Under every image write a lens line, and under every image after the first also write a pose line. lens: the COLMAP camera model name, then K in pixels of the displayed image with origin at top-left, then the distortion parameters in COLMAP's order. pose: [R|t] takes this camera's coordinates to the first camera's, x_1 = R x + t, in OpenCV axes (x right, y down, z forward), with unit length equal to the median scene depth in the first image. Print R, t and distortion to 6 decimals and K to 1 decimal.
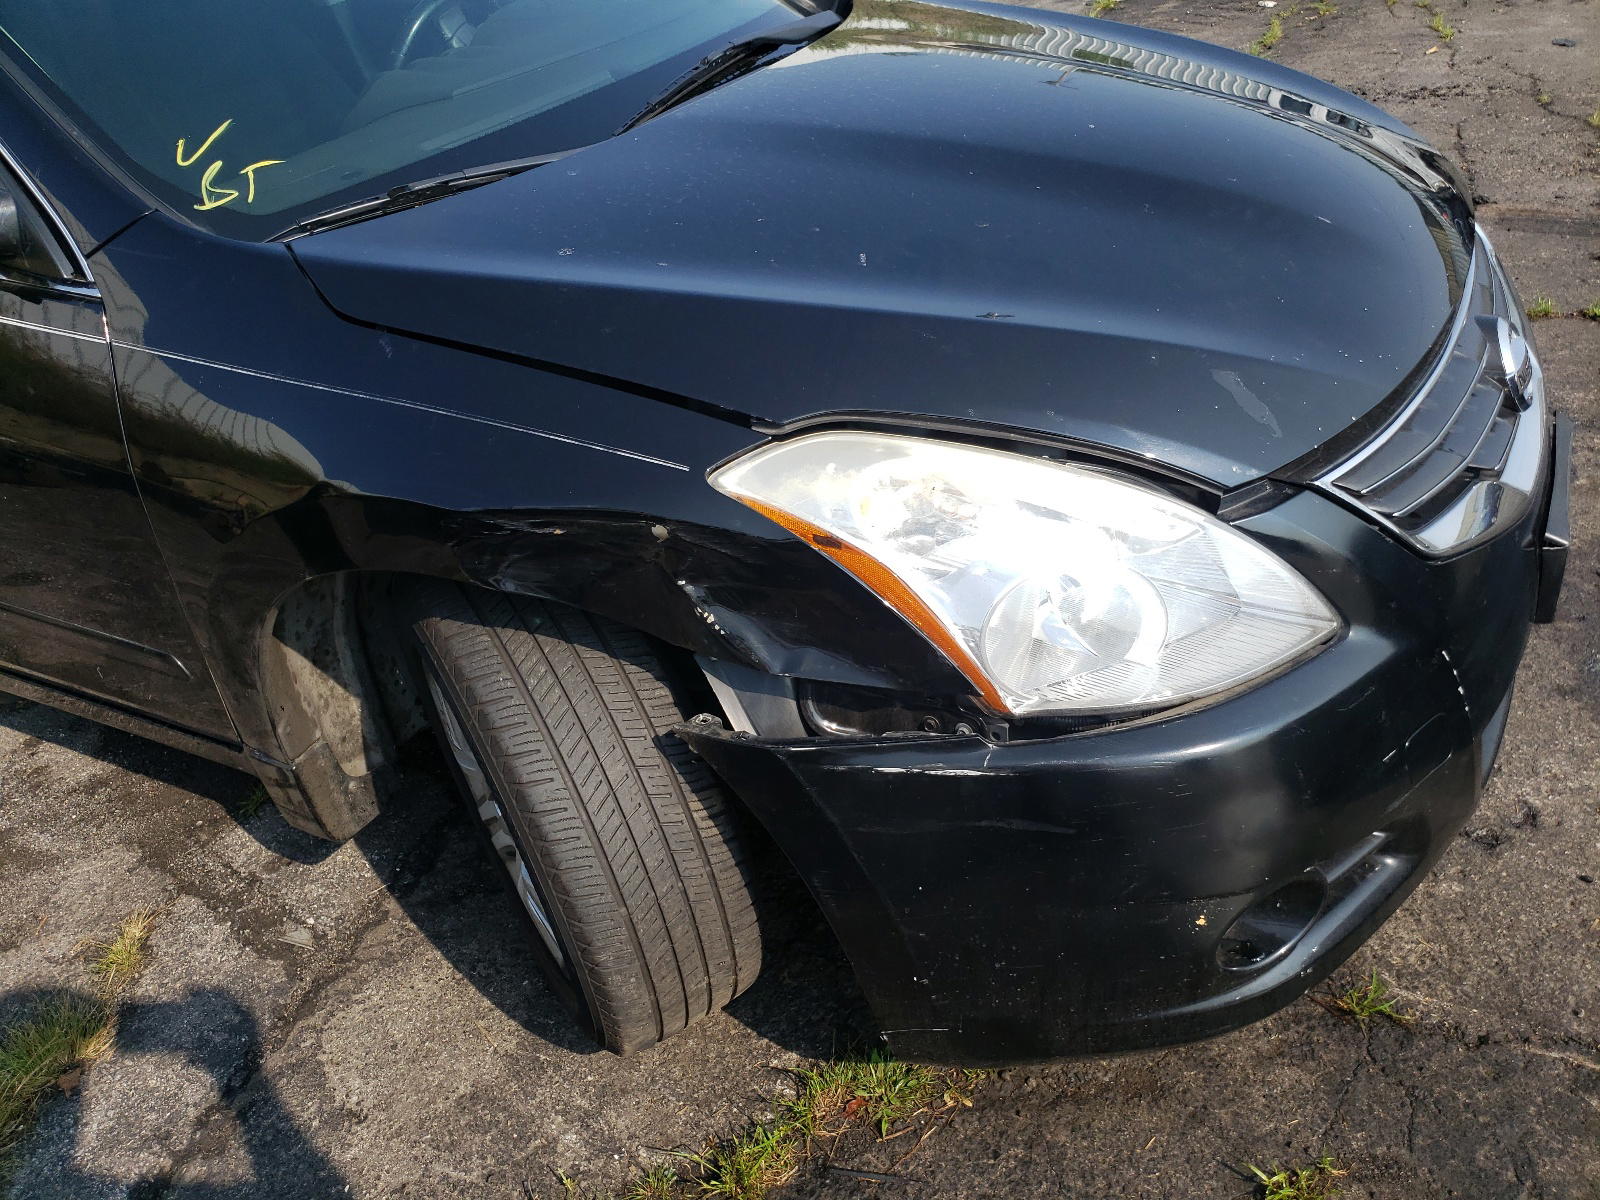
lens RADIAL K [[1264.6, 0, 821.4], [0, 1264.6, 597.0], [0, 0, 1]] dist [0.153556, -0.321775]
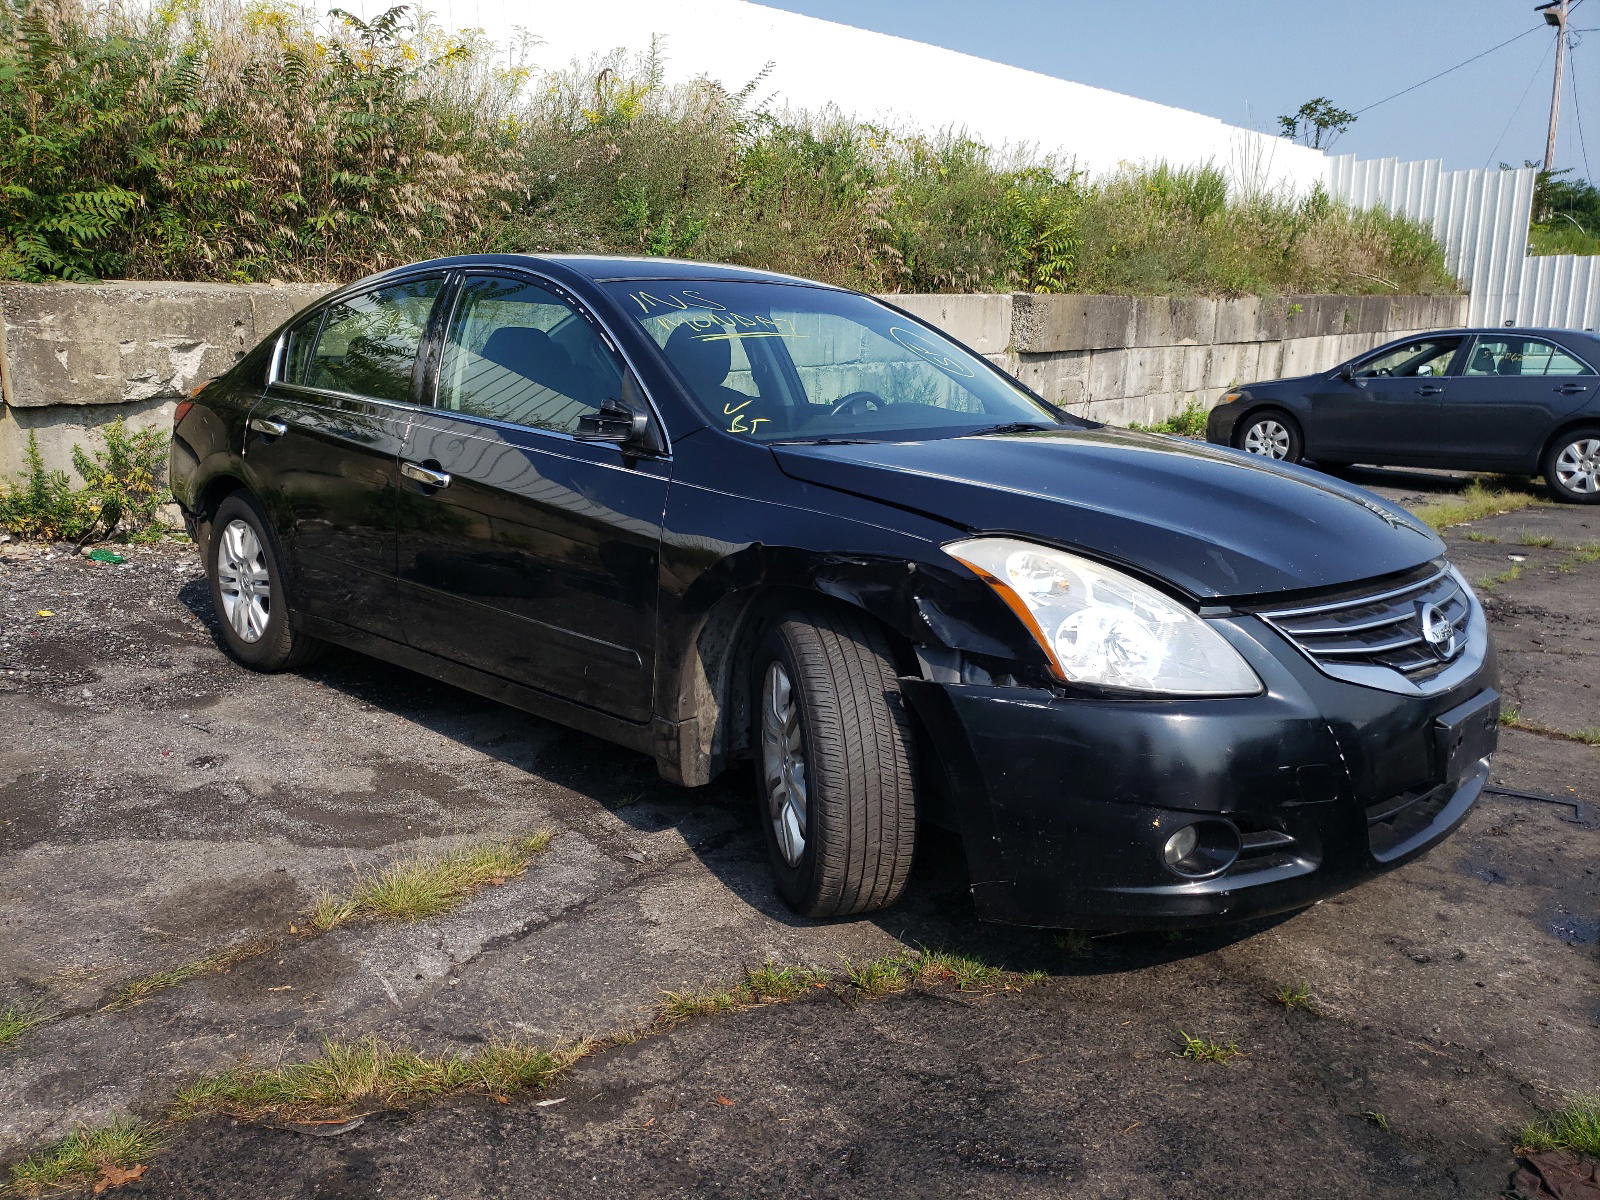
lens RADIAL K [[1264.6, 0, 821.4], [0, 1264.6, 597.0], [0, 0, 1]] dist [0.153556, -0.321775]
pose [[0.952523, 0.173857, -0.249947, 0.199760], [-0.255504, 0.902903, -0.345665, 0.581871], [0.165581, 0.393117, 0.904457, -0.677049]]
